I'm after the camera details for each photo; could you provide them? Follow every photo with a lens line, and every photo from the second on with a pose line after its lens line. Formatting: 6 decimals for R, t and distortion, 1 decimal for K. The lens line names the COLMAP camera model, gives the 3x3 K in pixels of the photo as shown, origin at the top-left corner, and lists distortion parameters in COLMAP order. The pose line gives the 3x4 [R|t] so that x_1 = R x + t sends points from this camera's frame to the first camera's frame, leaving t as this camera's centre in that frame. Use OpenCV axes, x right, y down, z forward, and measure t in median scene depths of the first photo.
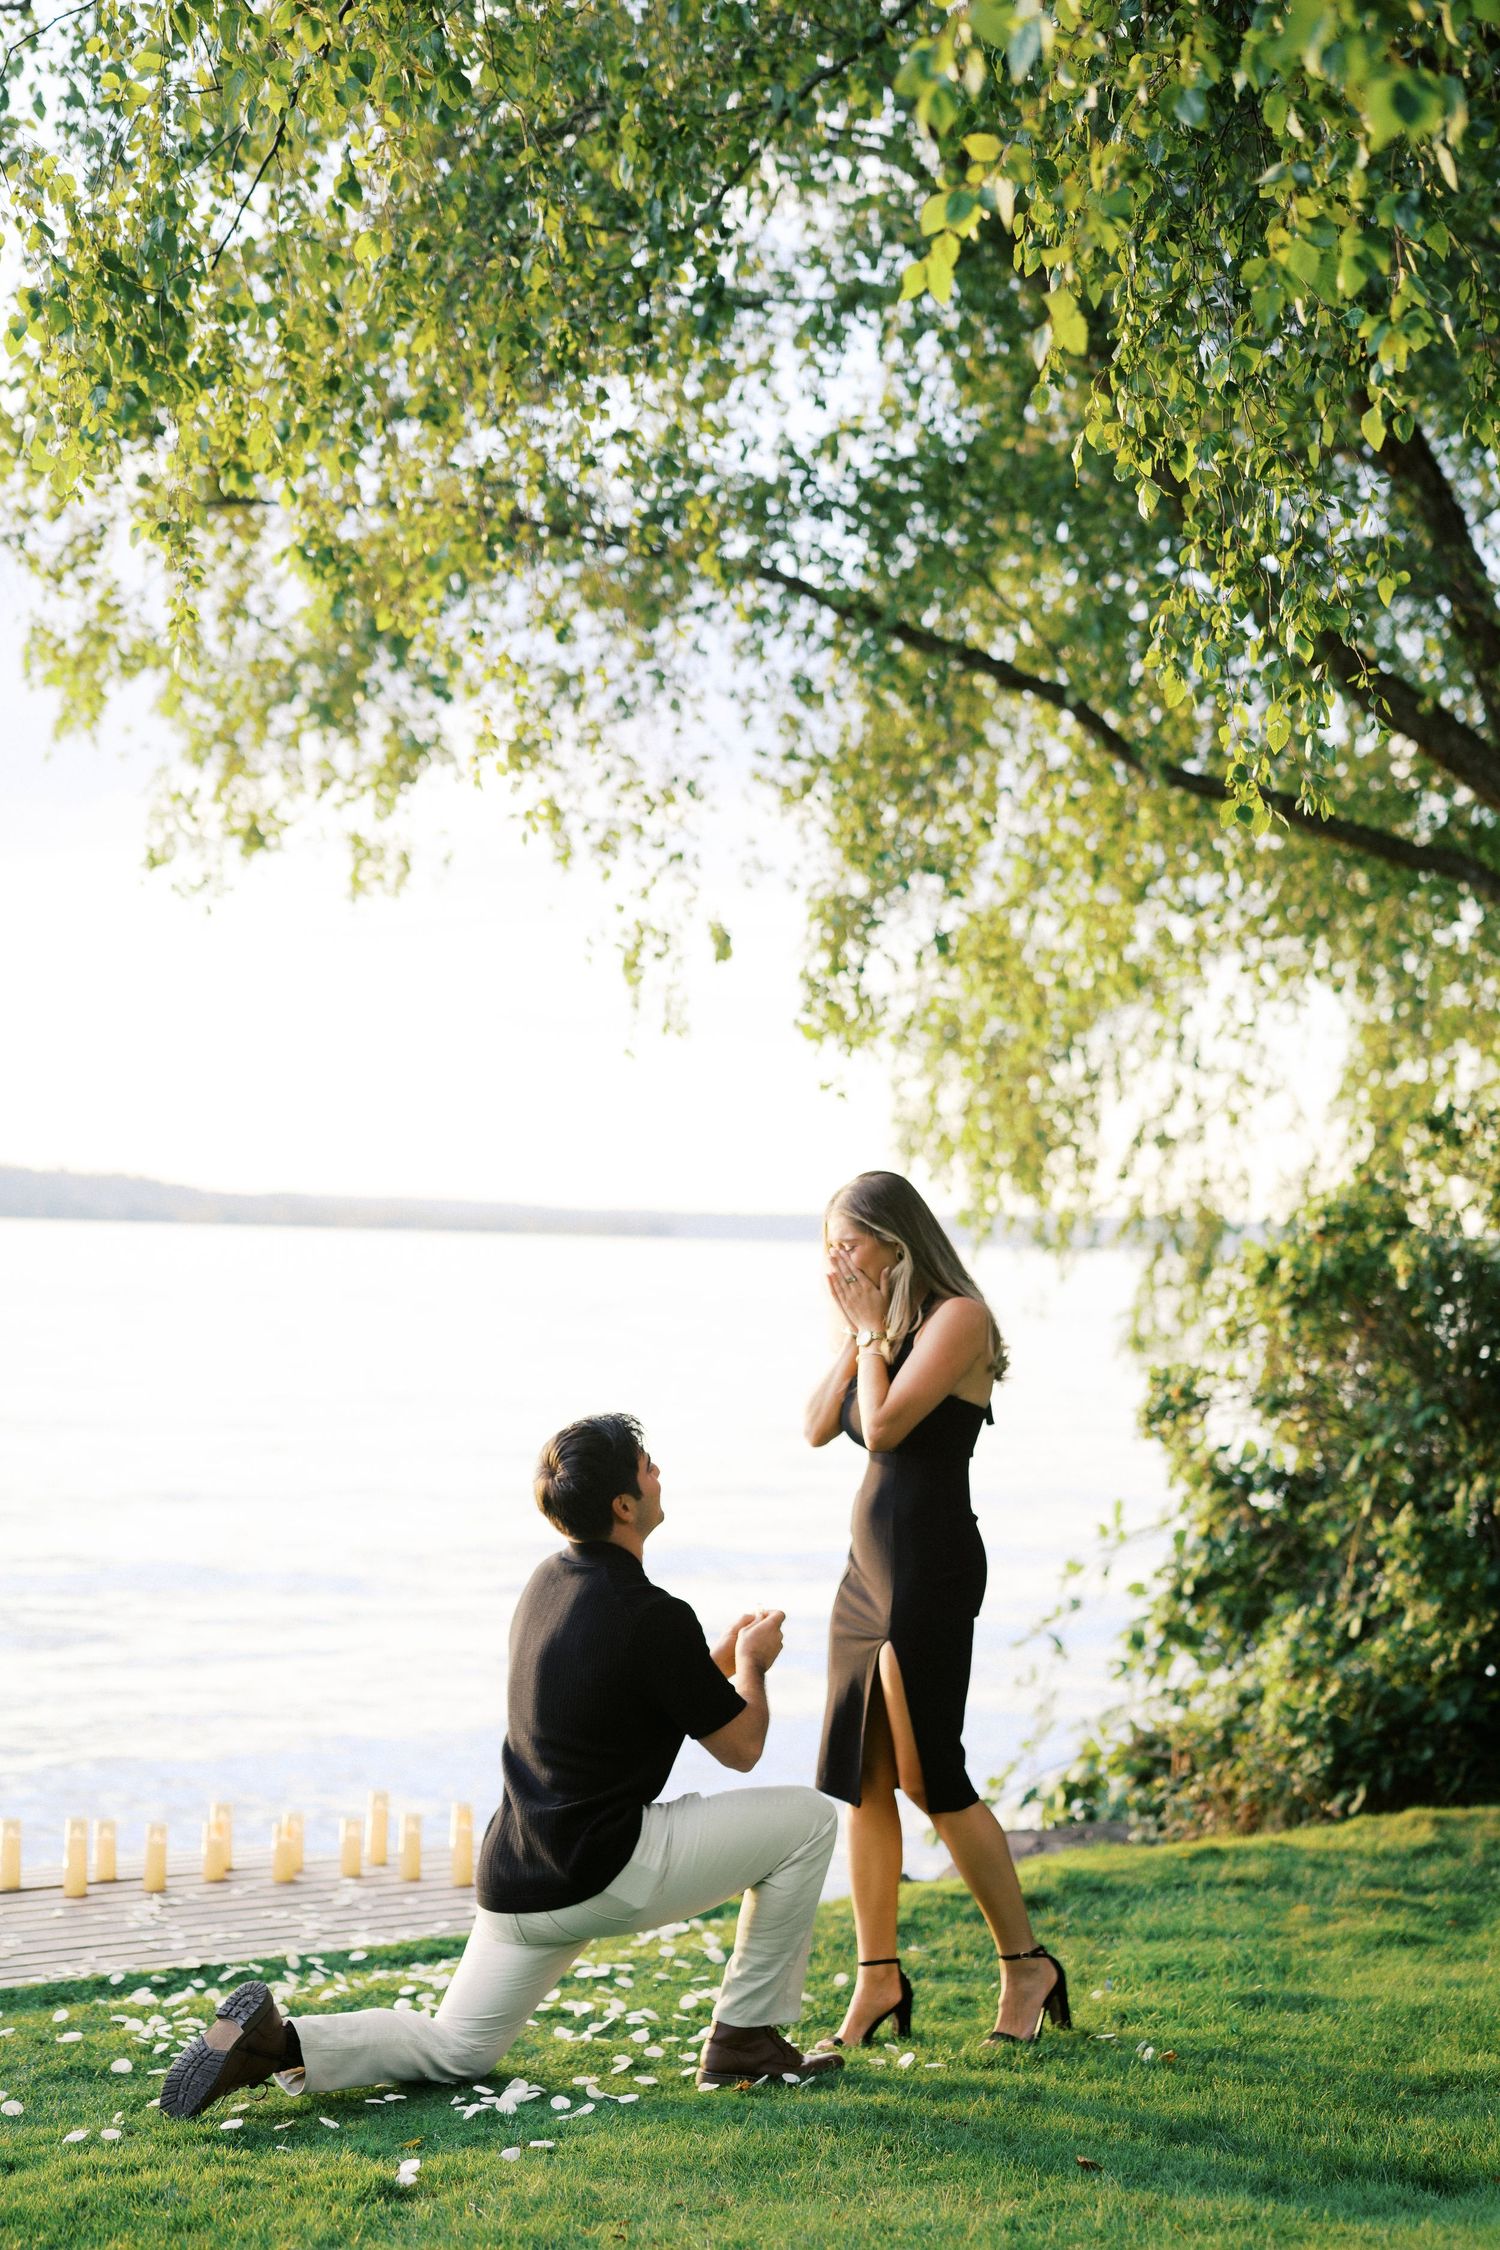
lens RADIAL K [[3057.1, 0, 750.0], [0, 3057.1, 1125.0], [0, 0, 1]] dist [-0.146896, 0.912436]
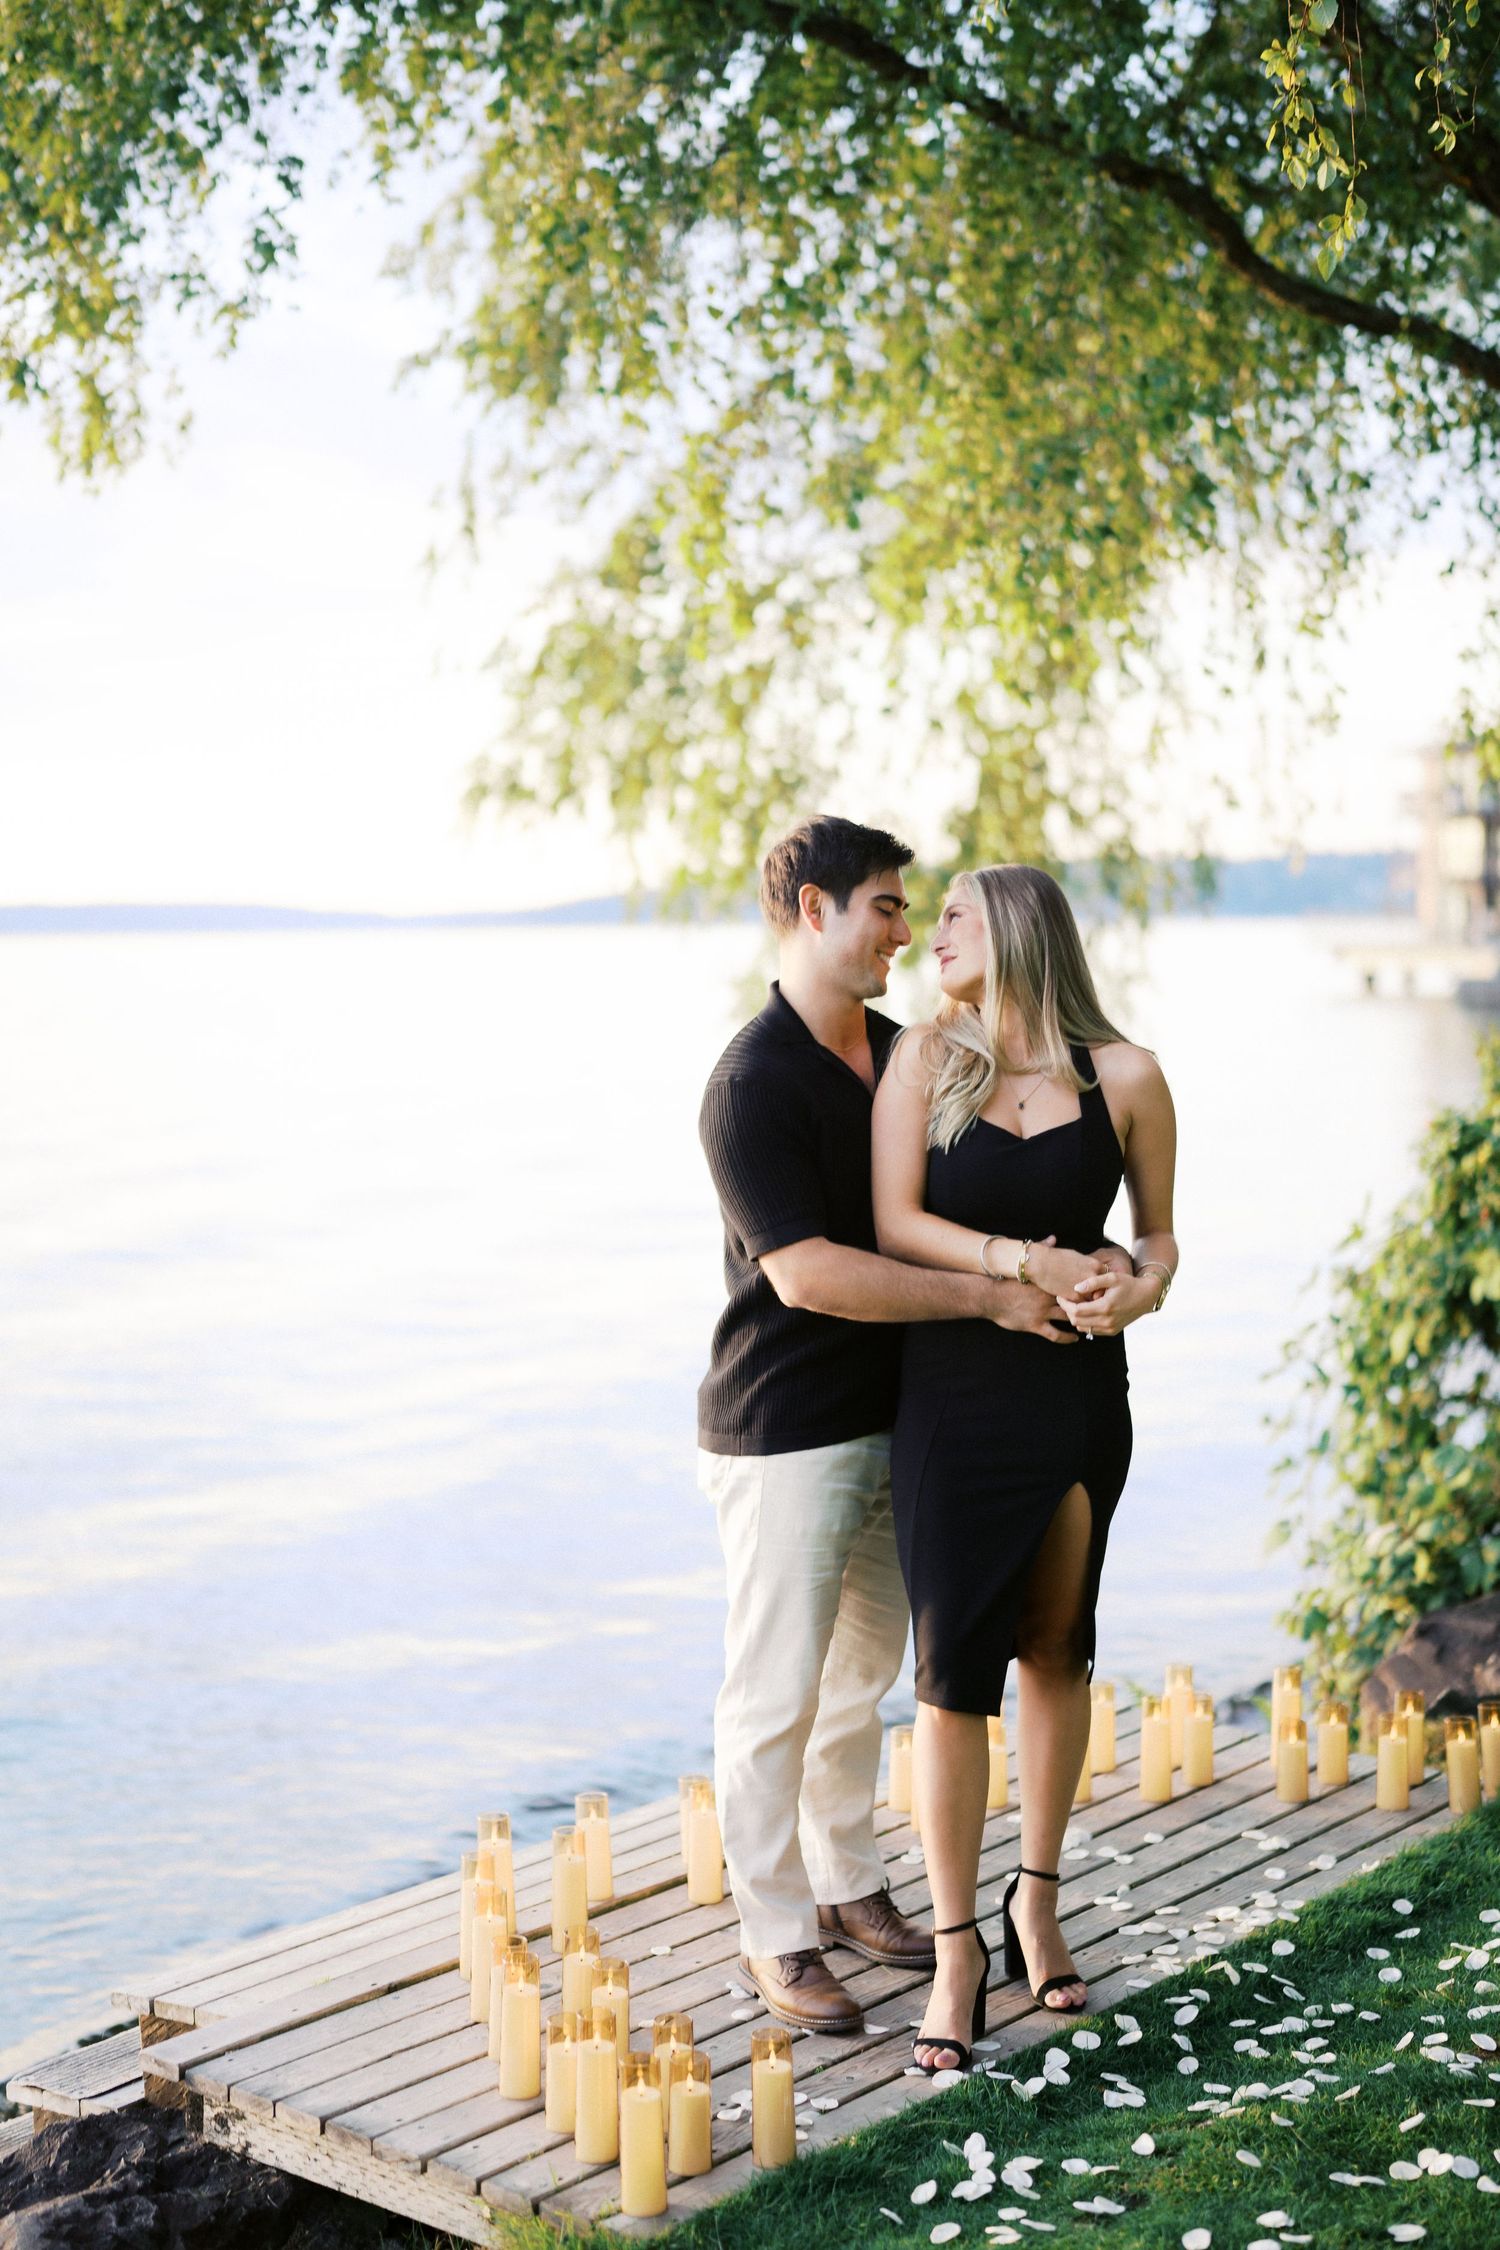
lens RADIAL K [[3062.2, 0, 742.1], [0, 3062.2, 1135.4], [0, 0, 1]] dist [-0.147512, 0.931642]
pose [[0.946924, -0.059637, 0.315877, -0.354210], [0.025257, 0.993405, 0.111838, 0.014811], [-0.320463, -0.097924, 0.942186, 0.340969]]
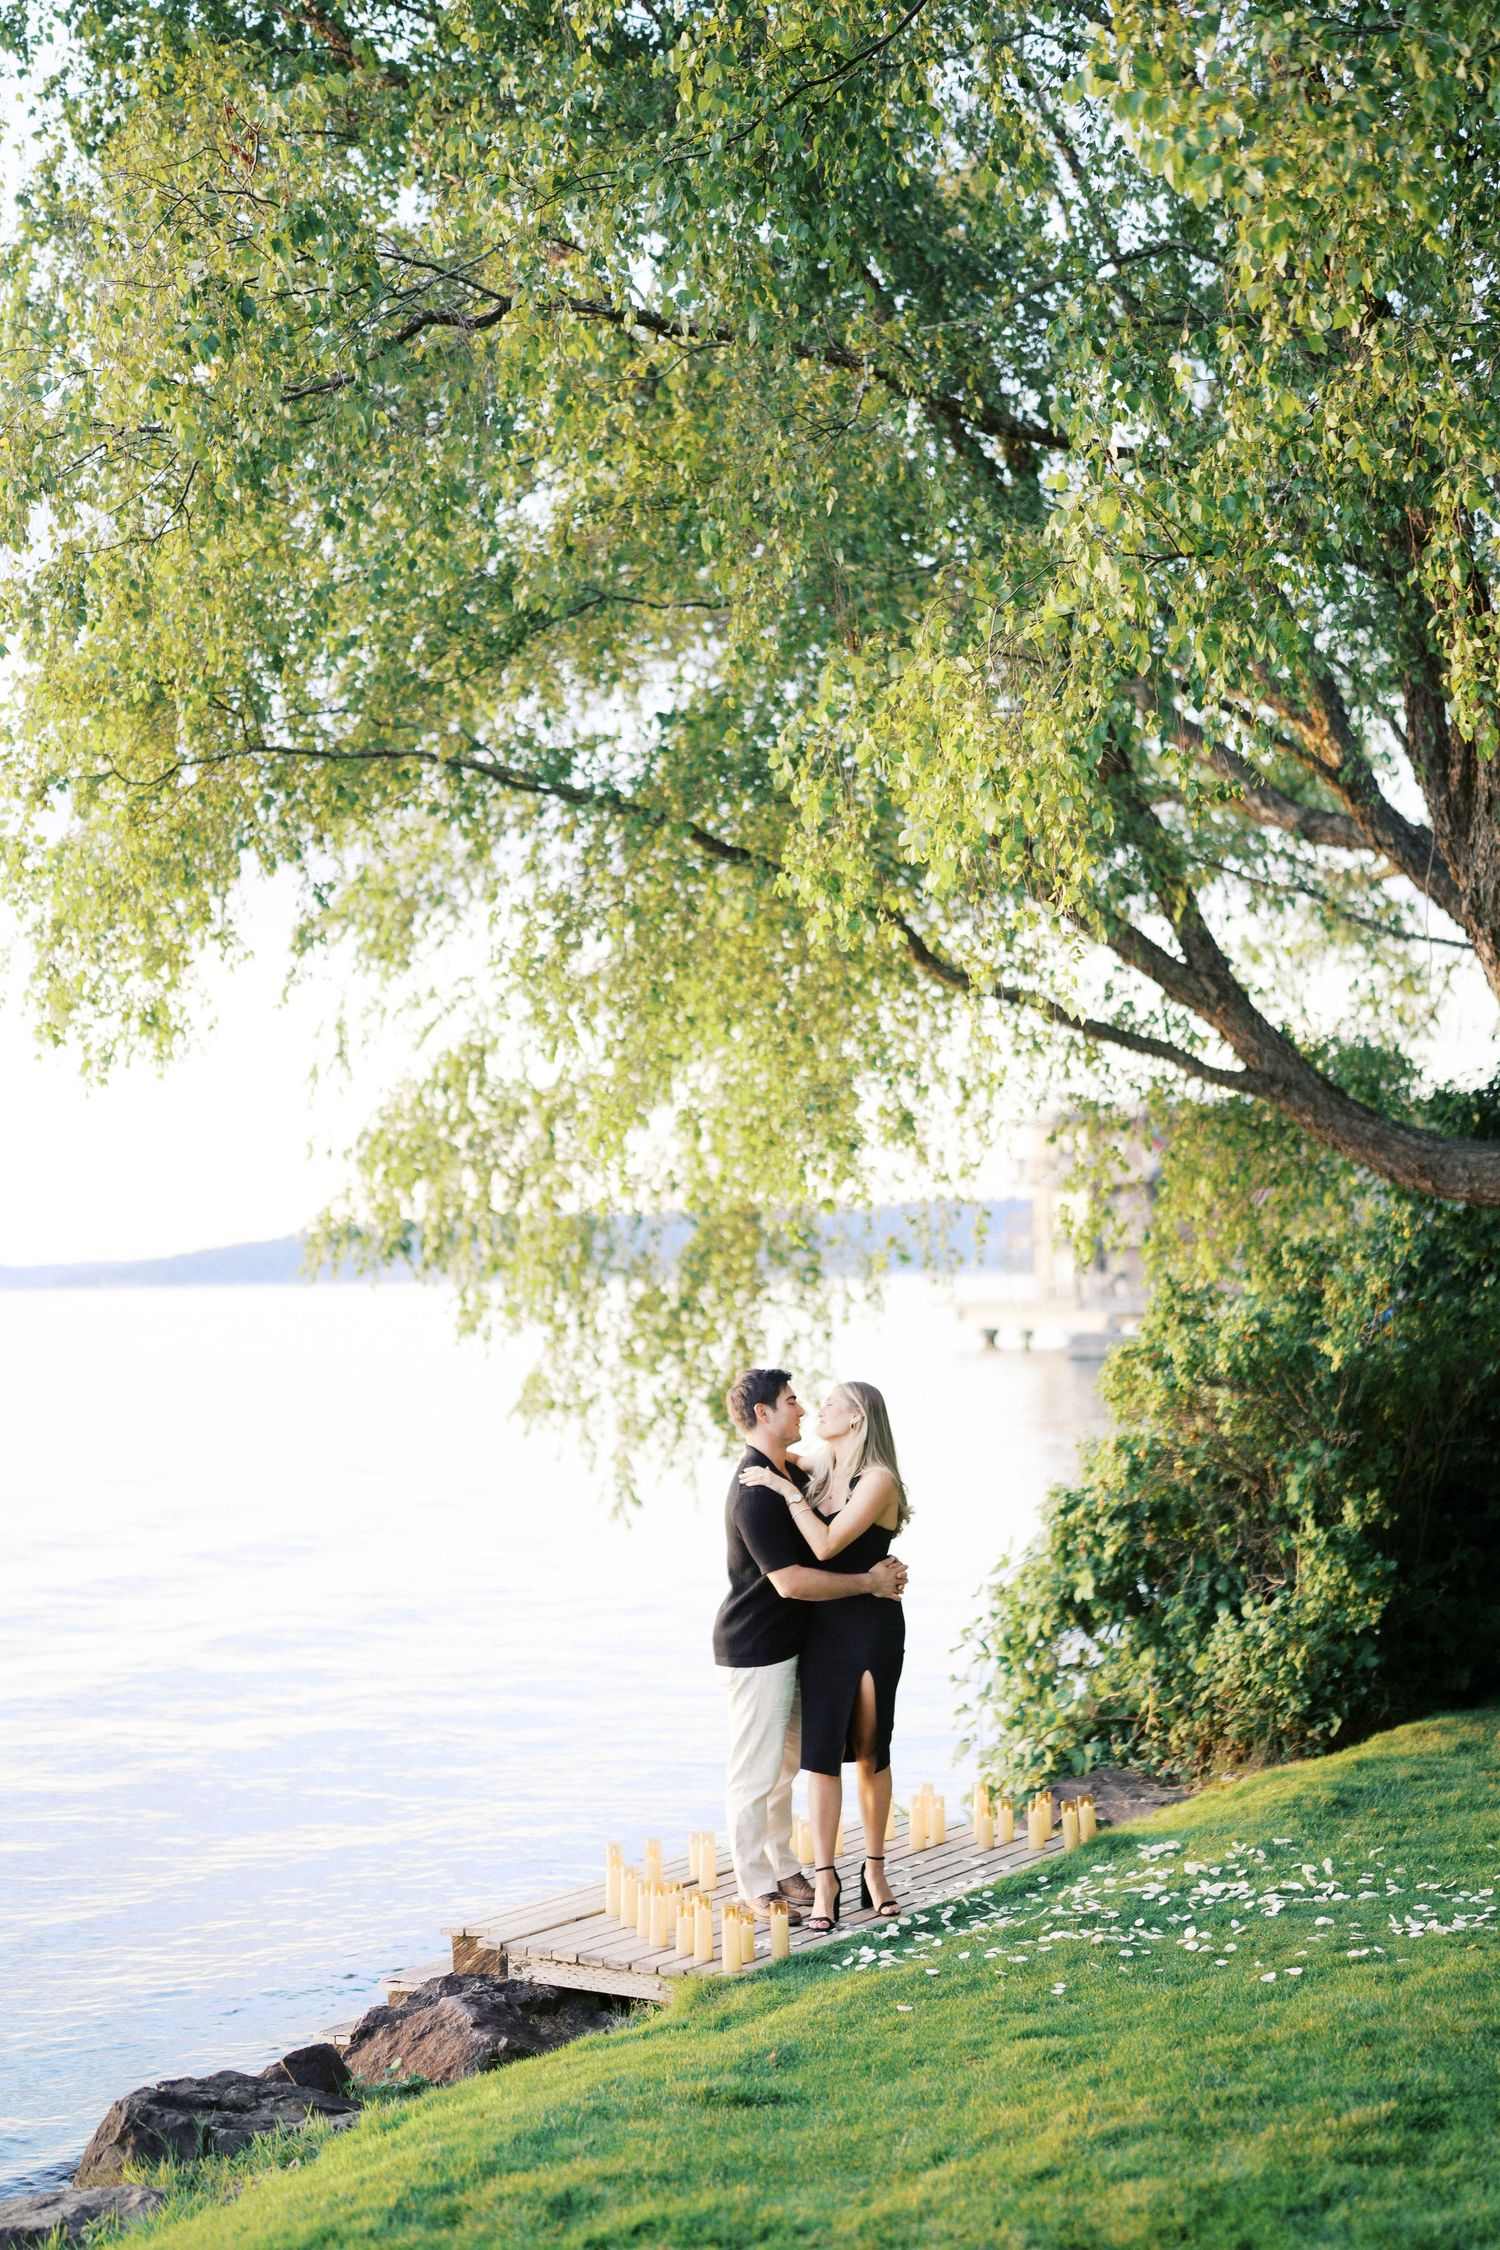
lens RADIAL K [[3062.2, 0, 742.1], [0, 3062.2, 1135.4], [0, 0, 1]] dist [-0.147512, 0.931642]
pose [[0.900611, -0.023091, 0.434012, -0.673060], [0.025087, 0.999685, 0.001130, -0.067825], [-0.433901, 0.009870, 0.900907, -0.186421]]
